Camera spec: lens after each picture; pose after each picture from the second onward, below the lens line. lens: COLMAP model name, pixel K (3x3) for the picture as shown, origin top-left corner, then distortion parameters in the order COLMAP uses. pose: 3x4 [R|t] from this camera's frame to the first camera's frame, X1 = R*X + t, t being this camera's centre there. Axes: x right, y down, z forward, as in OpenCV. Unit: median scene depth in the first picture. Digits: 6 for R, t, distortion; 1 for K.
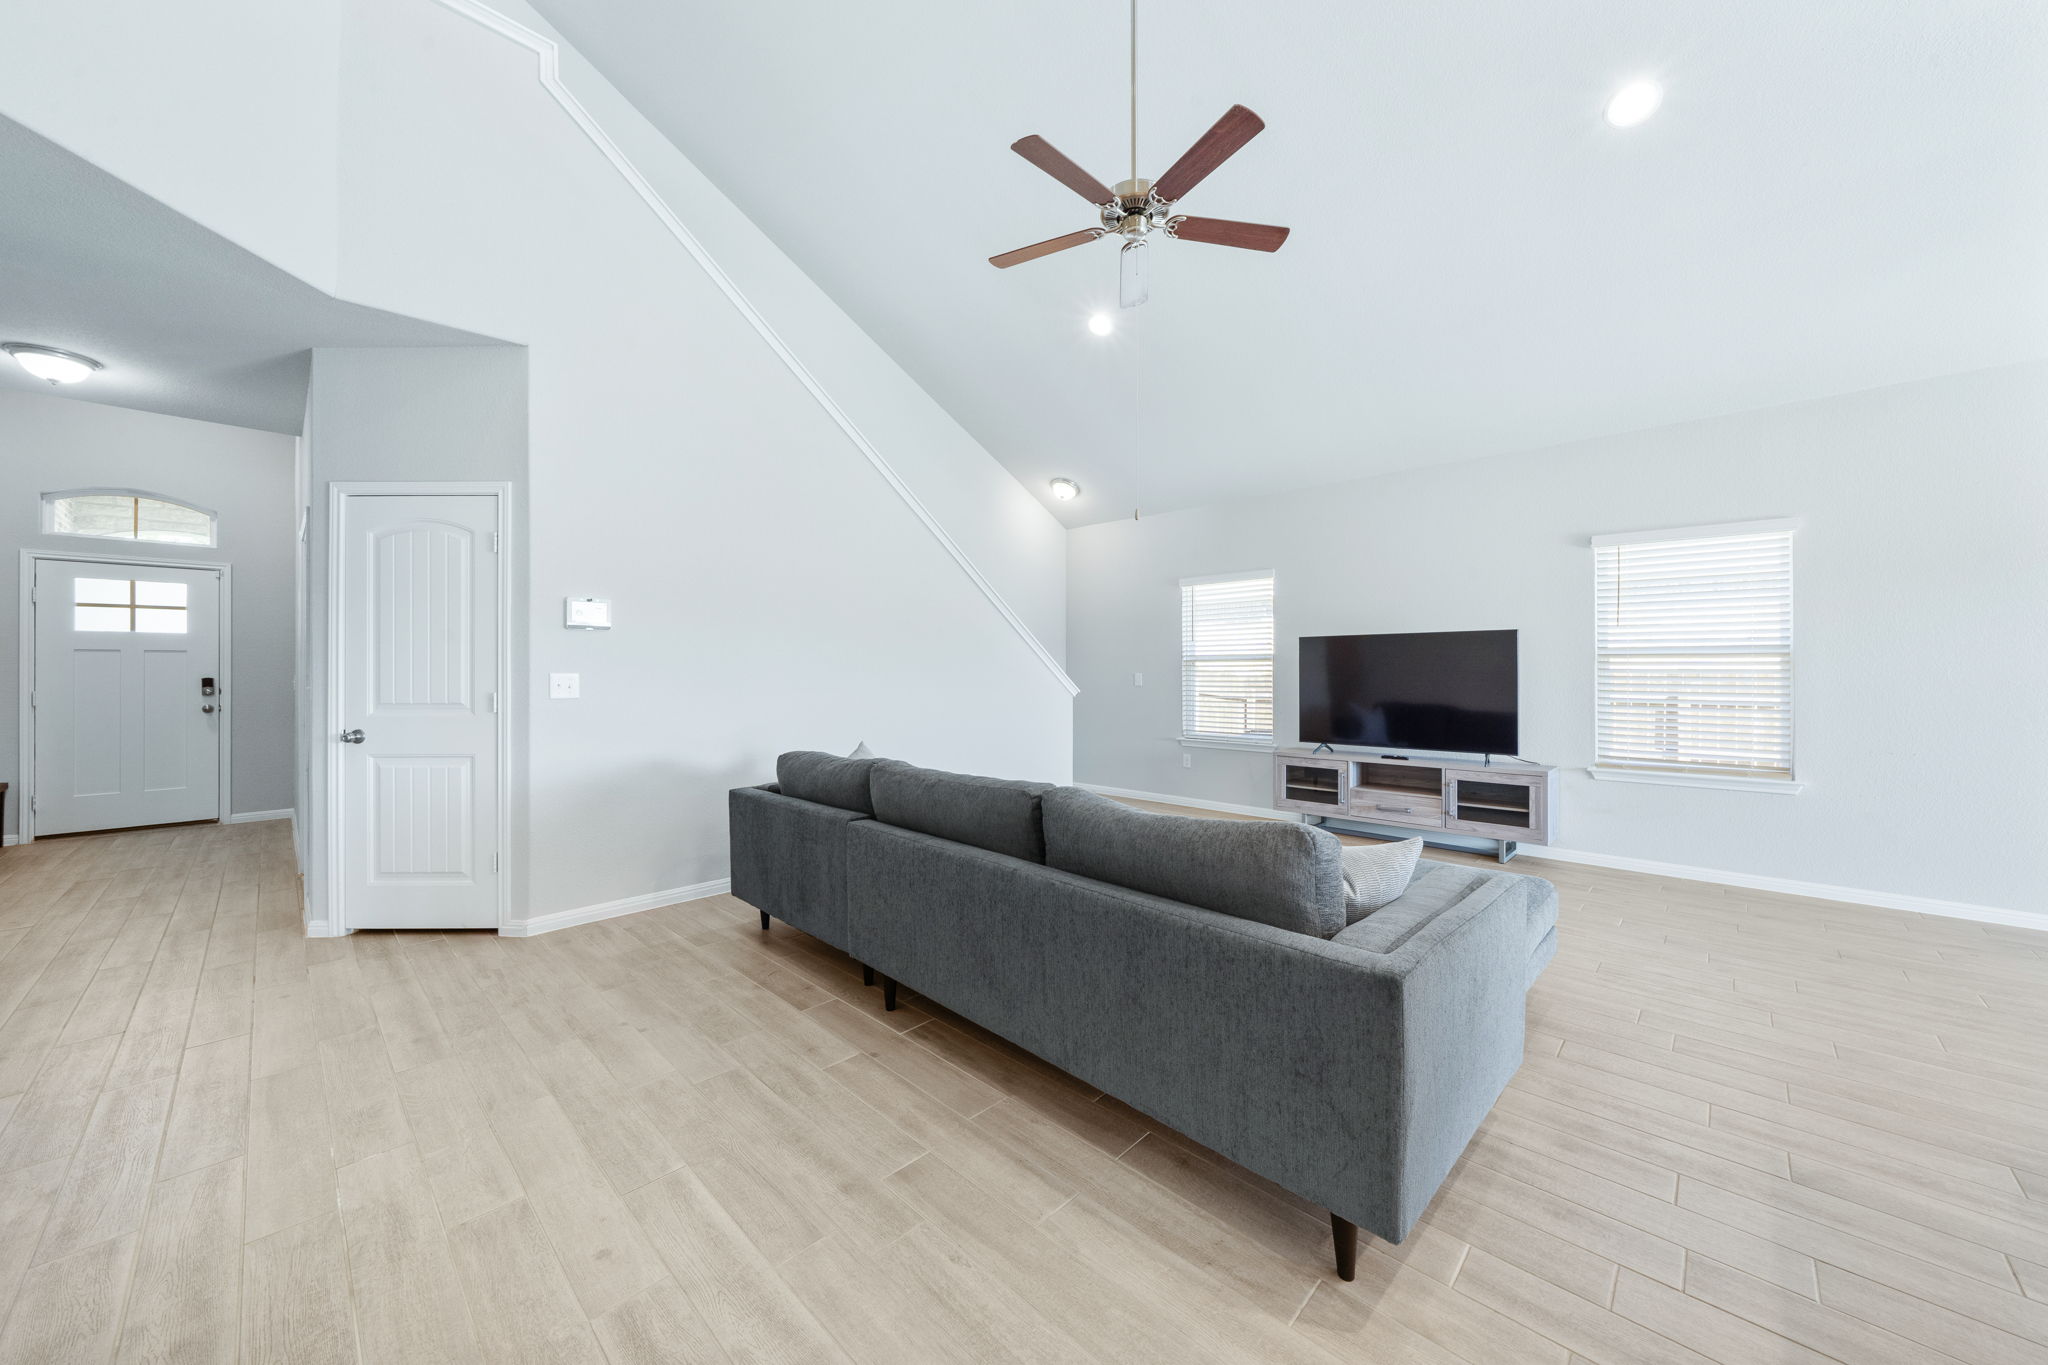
lens RADIAL K [[737.4, 0, 1024.0], [0, 737.4, 682.5], [0, 0, 1]] dist [-0.001757, 0.000156]
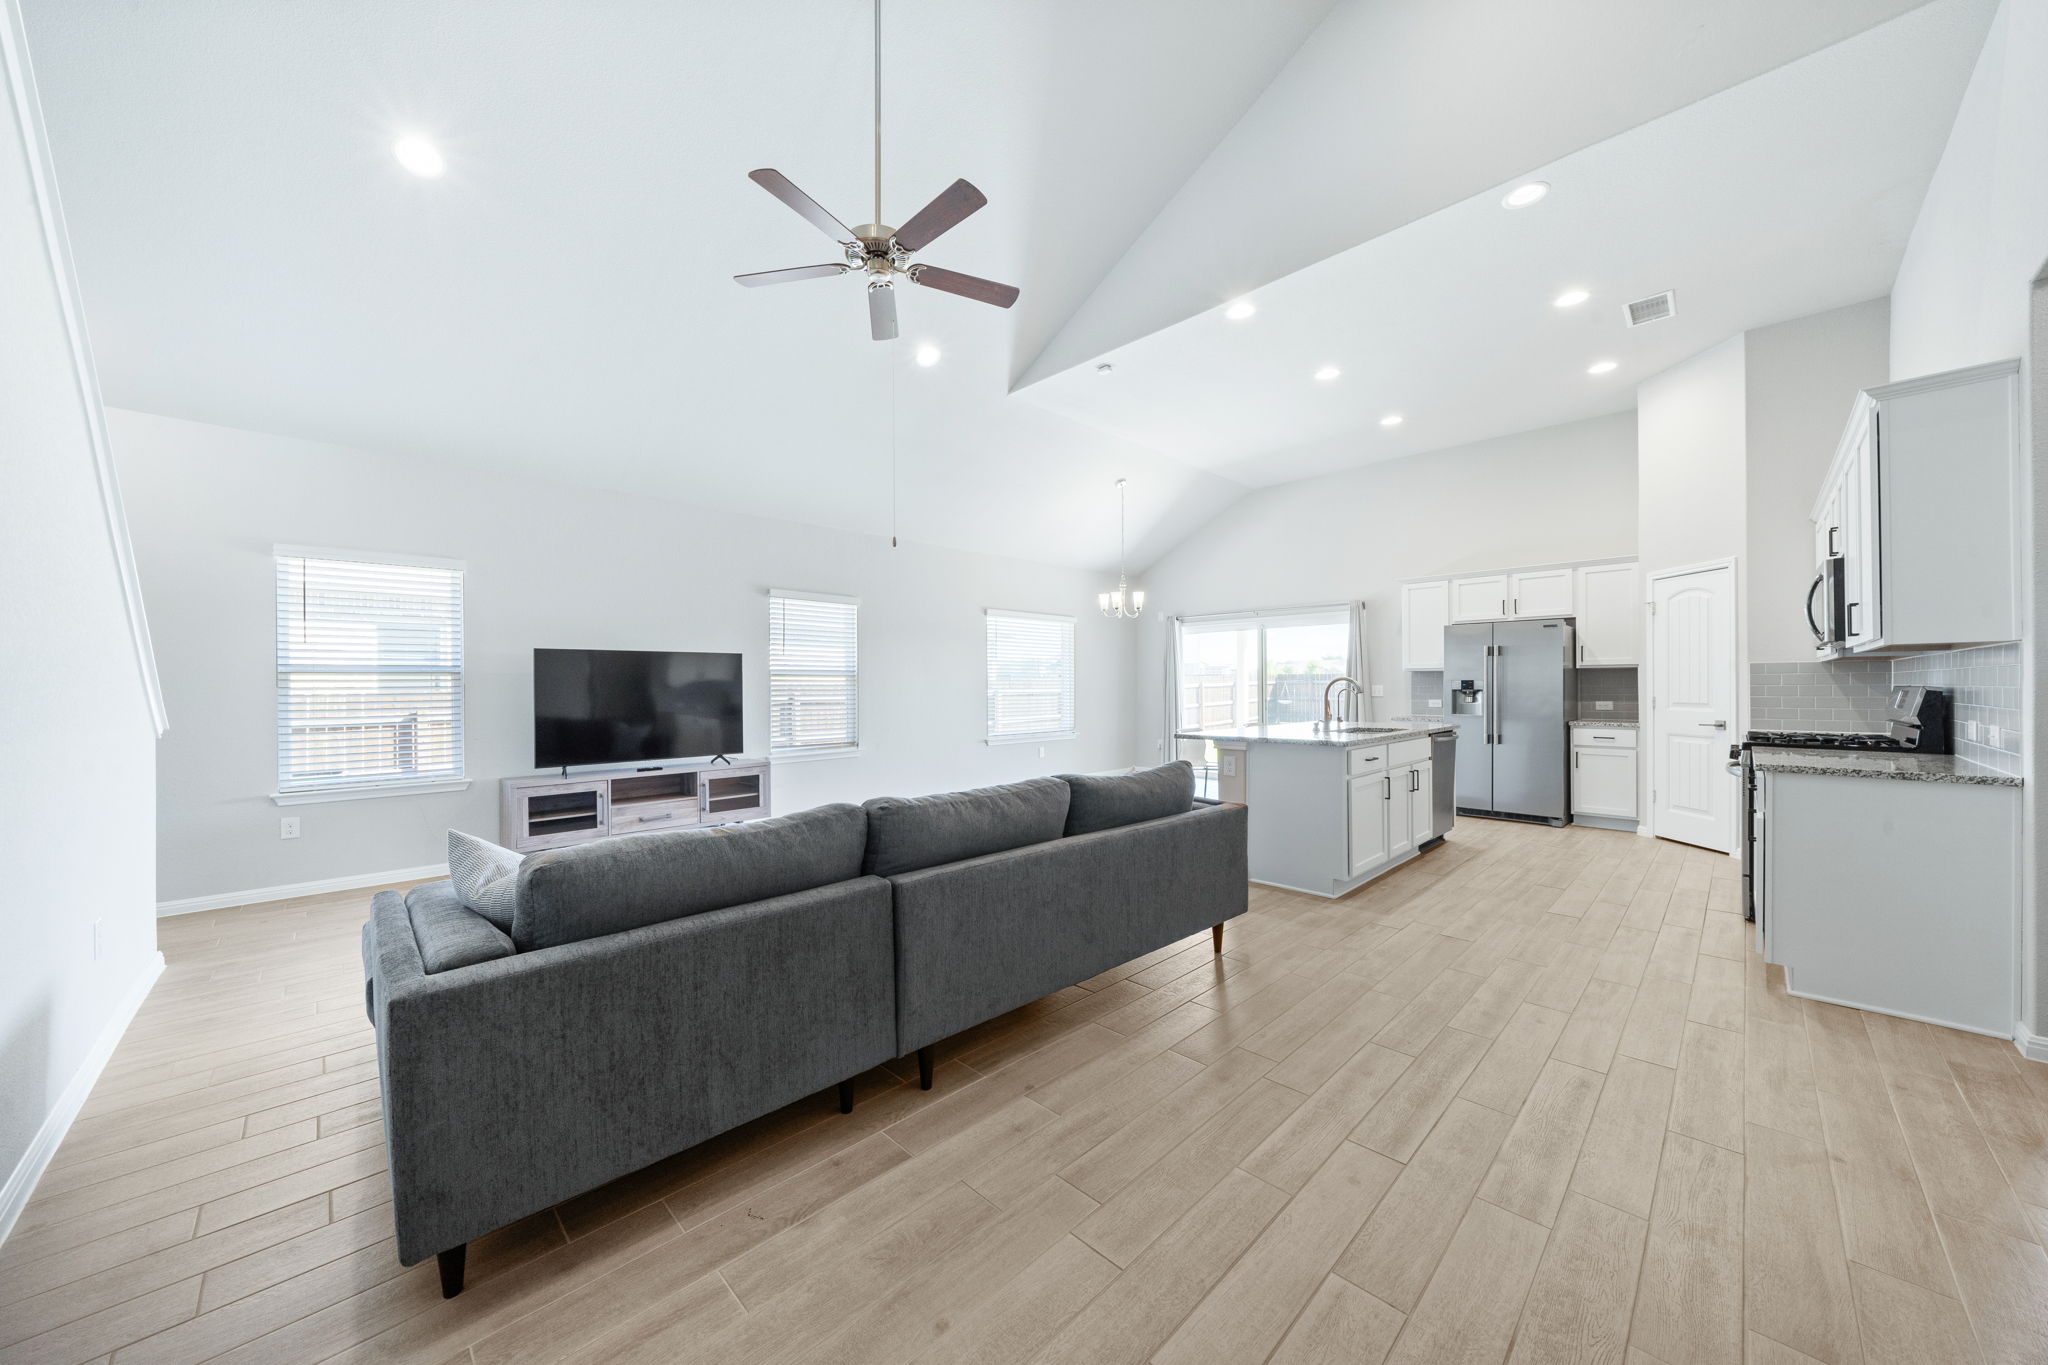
lens RADIAL K [[722.9, 0, 1023.9], [0, 722.9, 691.5], [0, 0, 1]] dist [-0.000414, -0.000038]
pose [[0.017167, -0.009527, 0.999807, -0.596919], [0.020309, 0.999752, 0.009178, -0.008491], [-0.999646, 0.020147, 0.017356, 0.516229]]
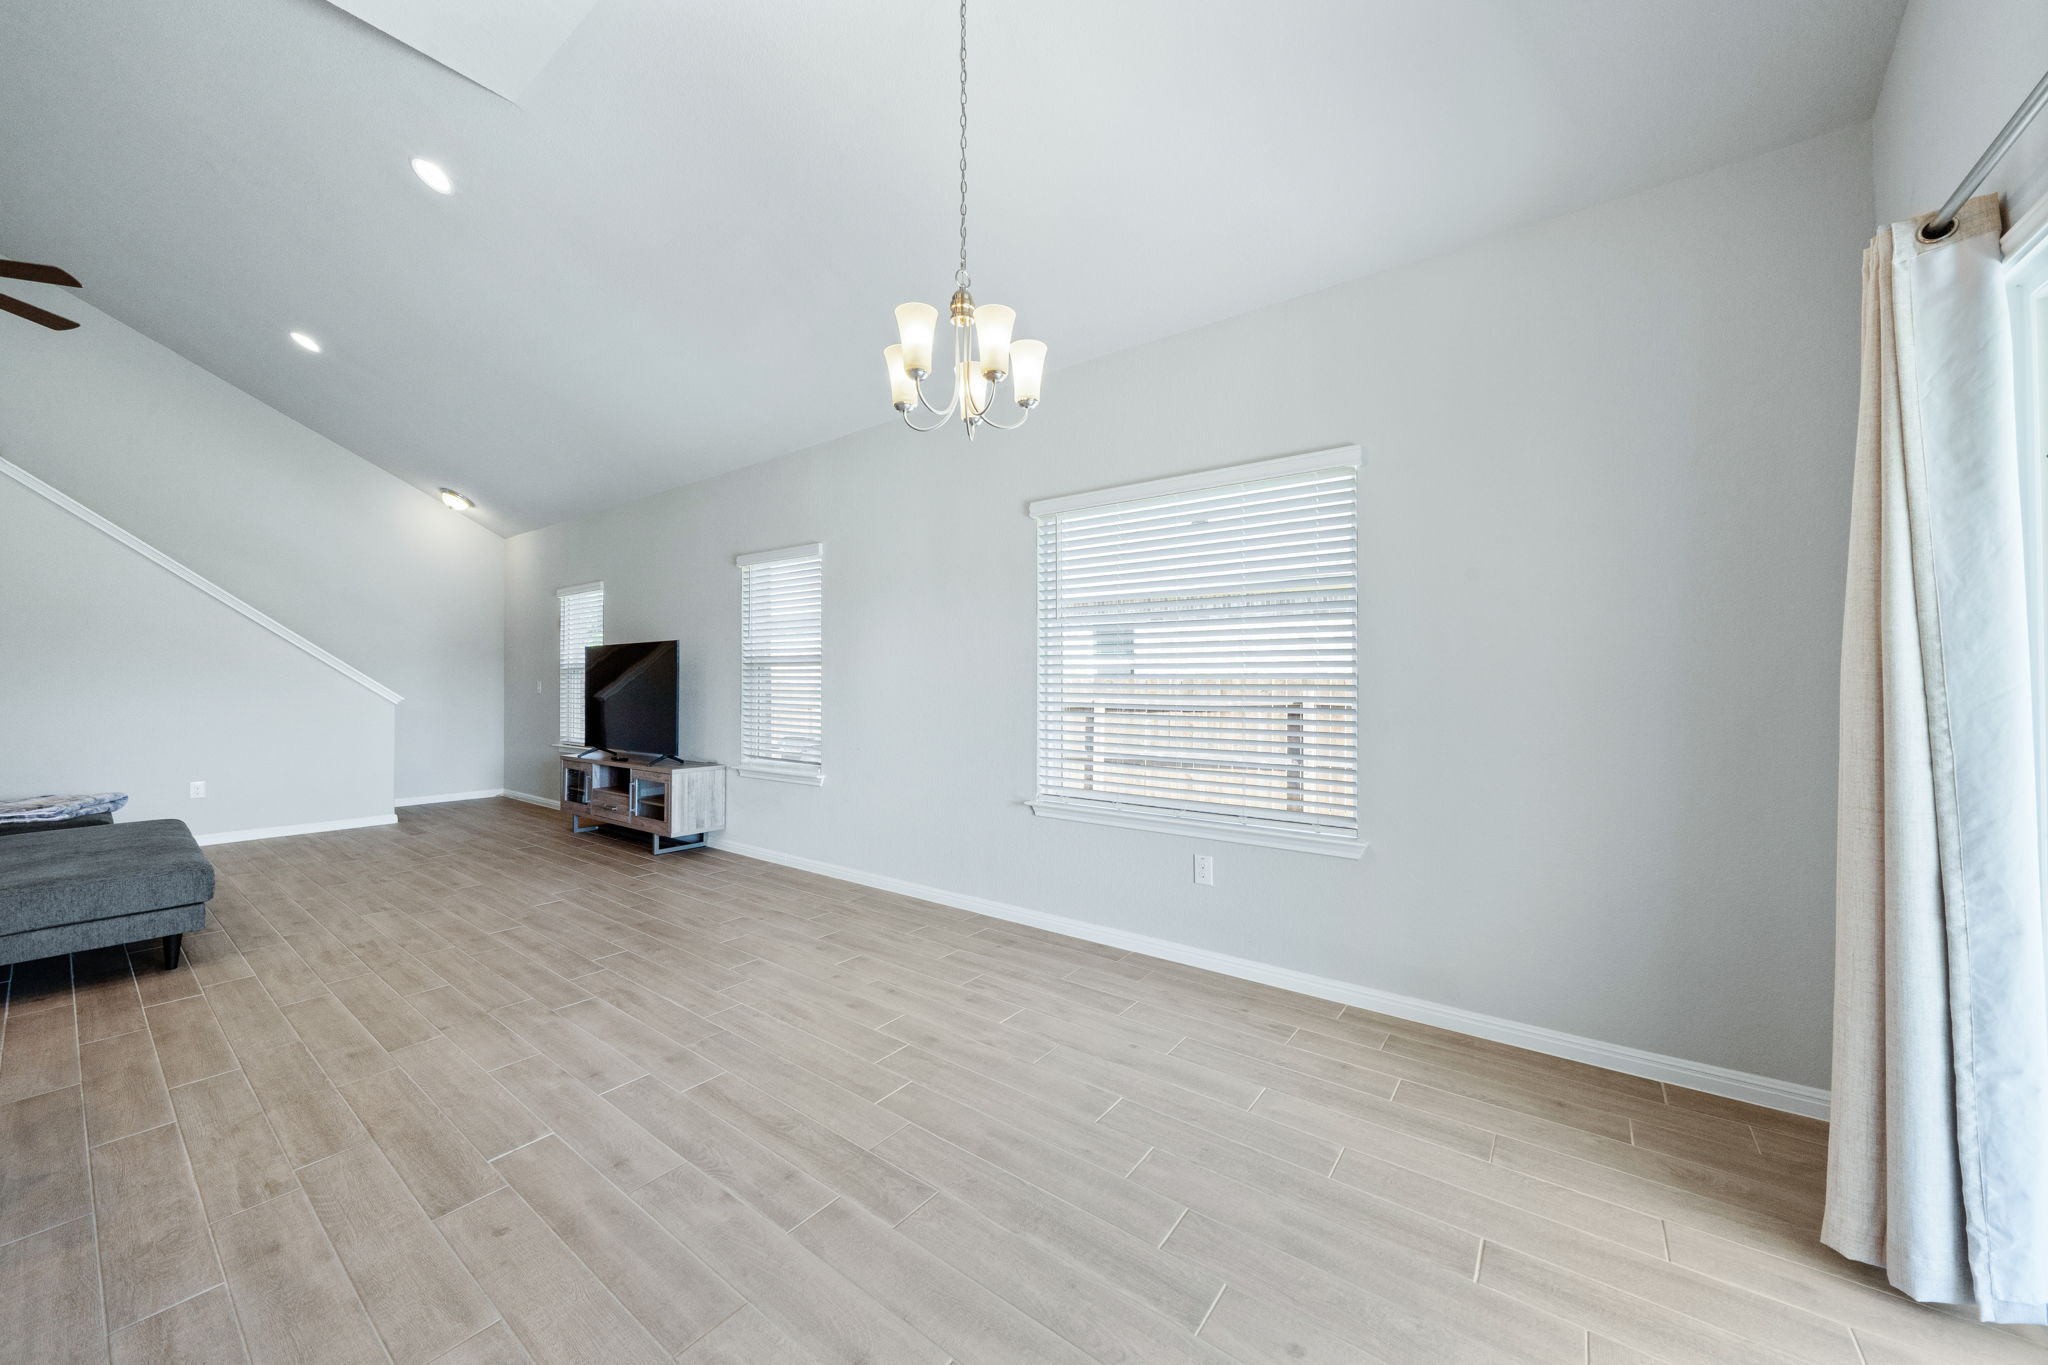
lens RADIAL K [[722.9, 0, 1023.9], [0, 722.9, 691.5], [0, 0, 1]] dist [-0.000414, -0.000038]
pose [[0.992420, -0.007272, 0.122678, 1.138168], [0.006369, 0.999950, 0.007754, 0.005382], [-0.122729, -0.006914, 0.992416, -0.180406]]
